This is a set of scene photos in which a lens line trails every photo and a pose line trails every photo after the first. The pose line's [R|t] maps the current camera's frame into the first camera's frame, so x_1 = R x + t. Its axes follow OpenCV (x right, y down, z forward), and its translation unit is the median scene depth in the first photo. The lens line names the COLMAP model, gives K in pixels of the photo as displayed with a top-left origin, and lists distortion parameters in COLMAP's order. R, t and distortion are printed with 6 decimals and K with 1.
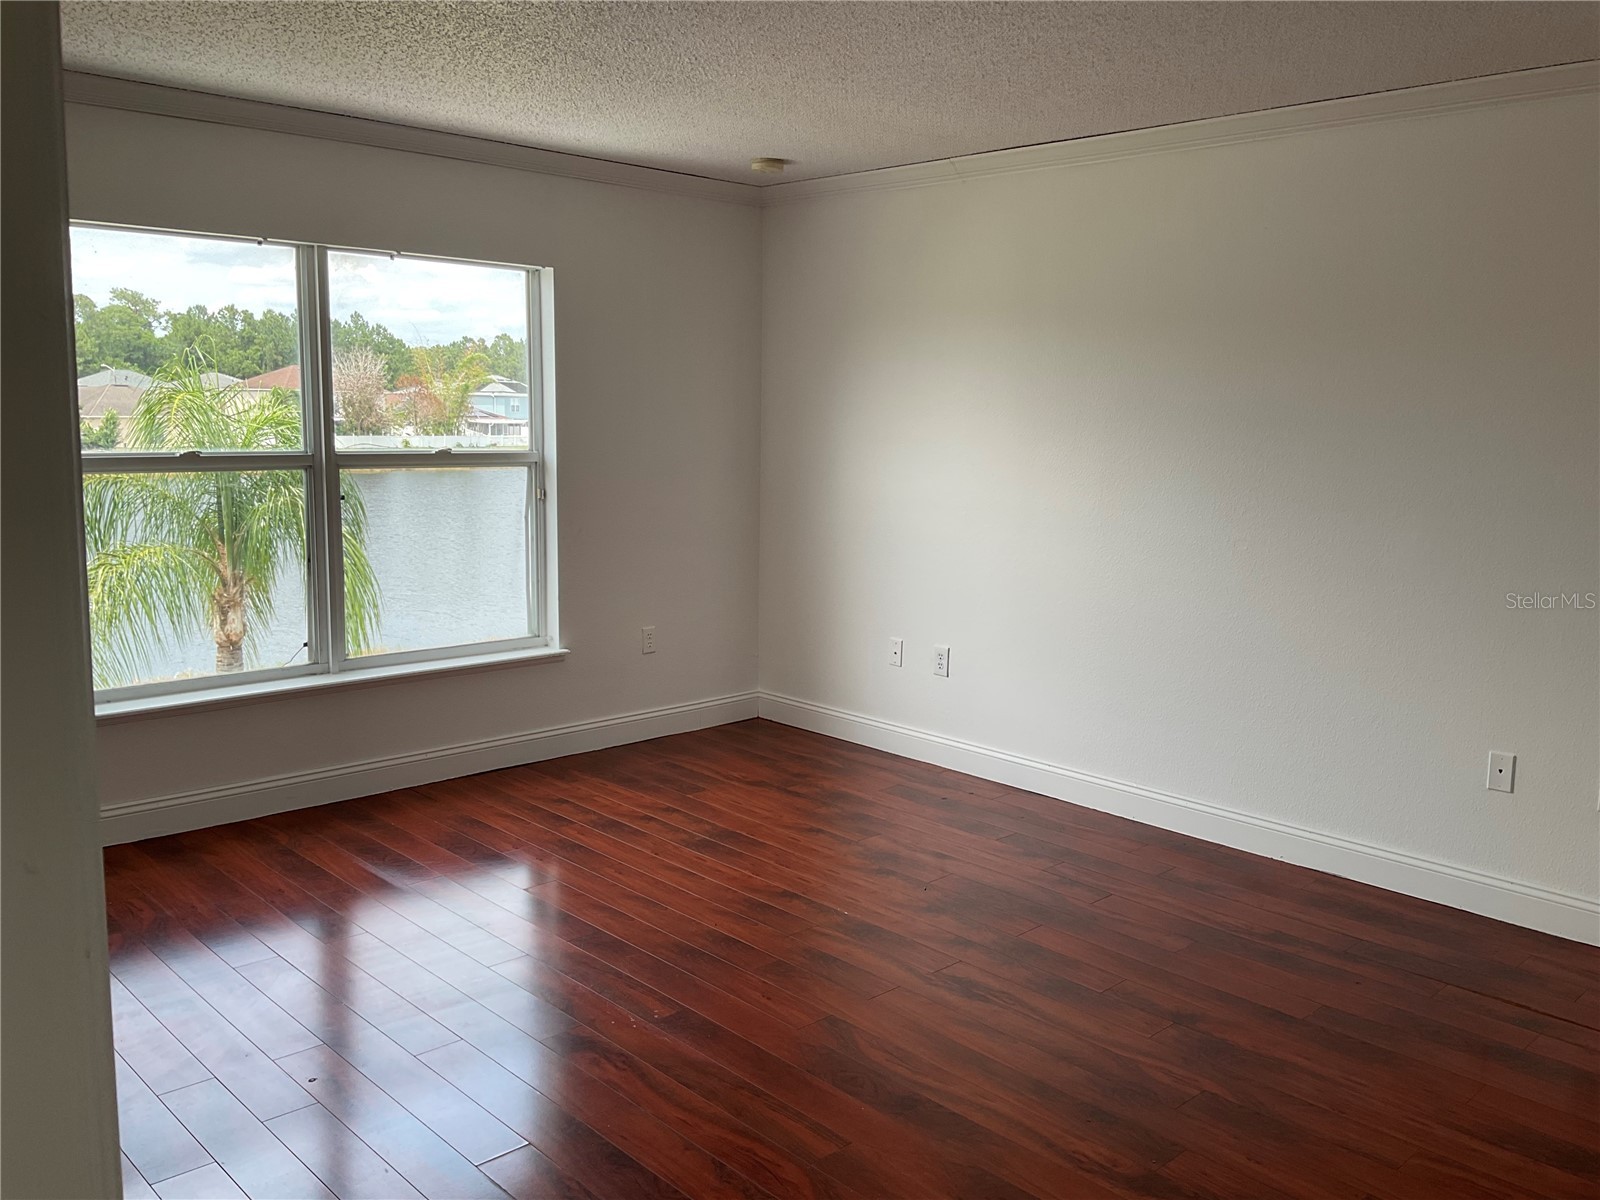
lens RADIAL K [[1334.6, 0, 794.6], [0, 1334.6, 591.4], [0, 0, 1]] dist [0.029793, -0.080816]
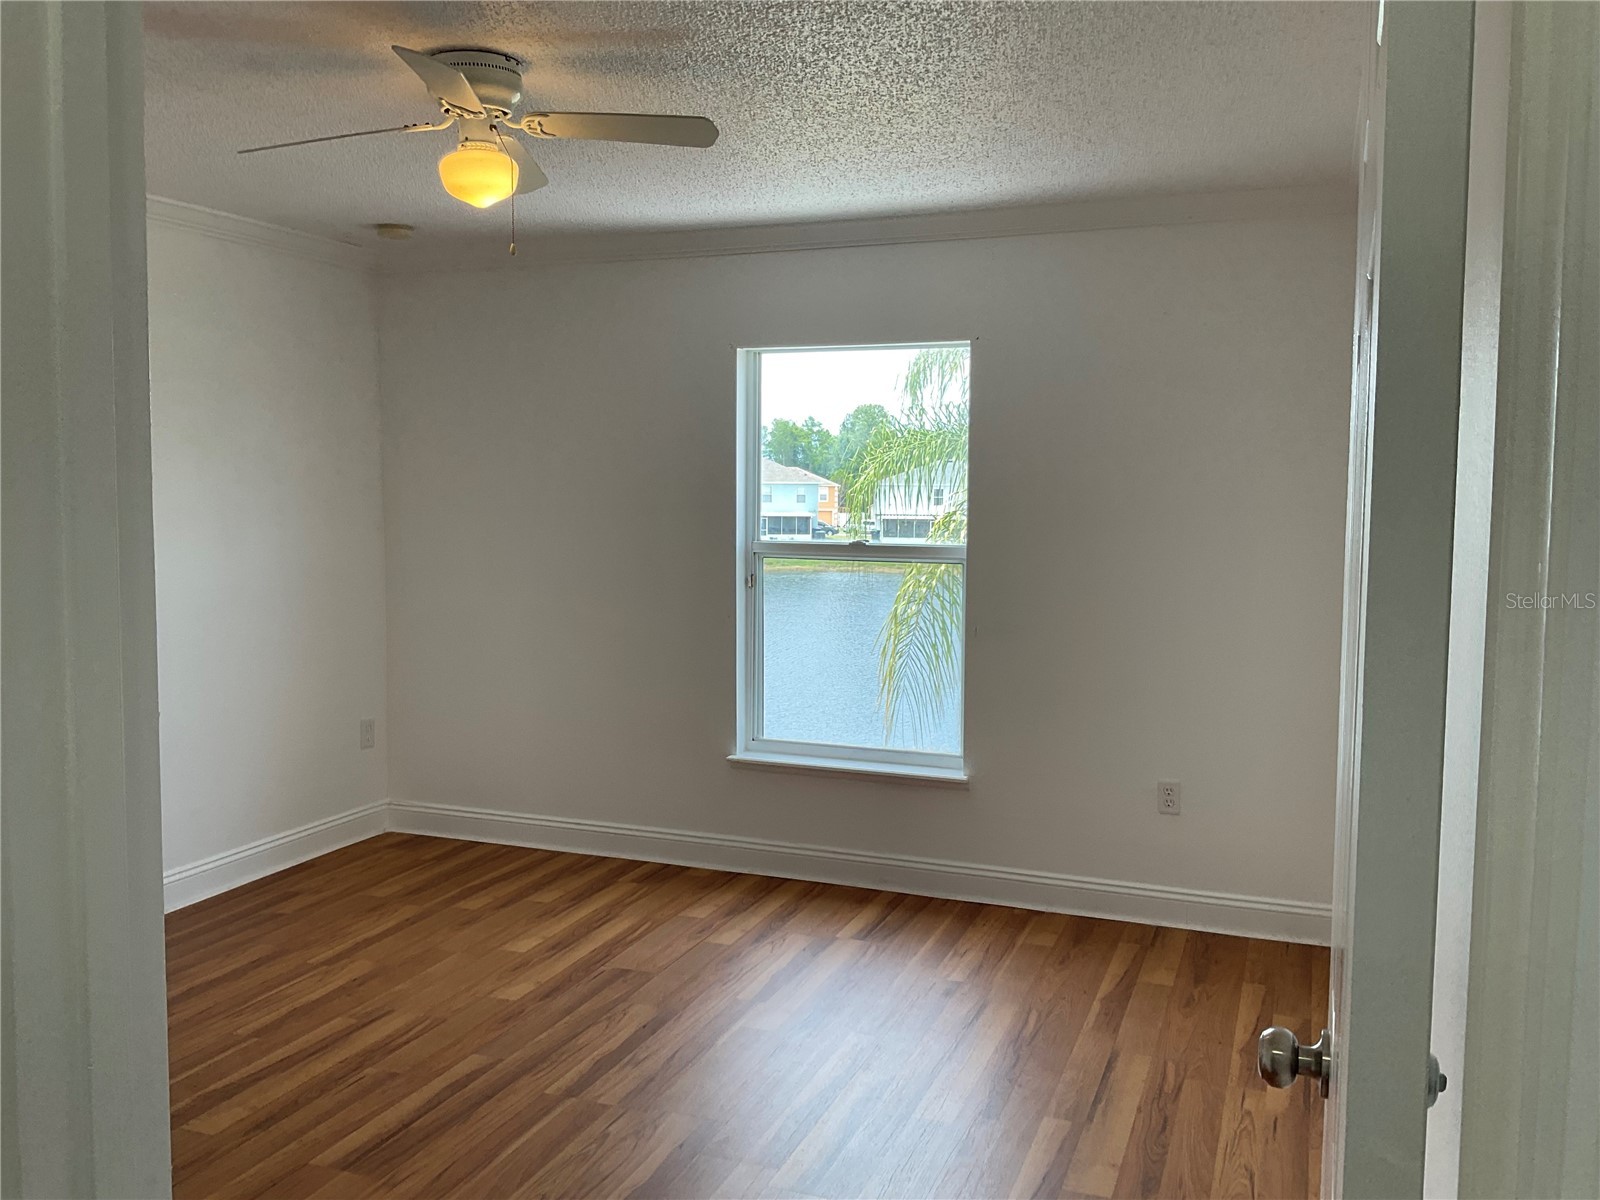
lens RADIAL K [[1334.6, 0, 743.5], [0, 1334.6, 601.0], [0, 0, 1]] dist [0.029793, -0.080816]
pose [[0.428101, 0.057032, -0.901929, 0.490480], [-0.121174, 0.992617, 0.005252, -0.048585], [0.895570, 0.107042, 0.431852, 0.425752]]
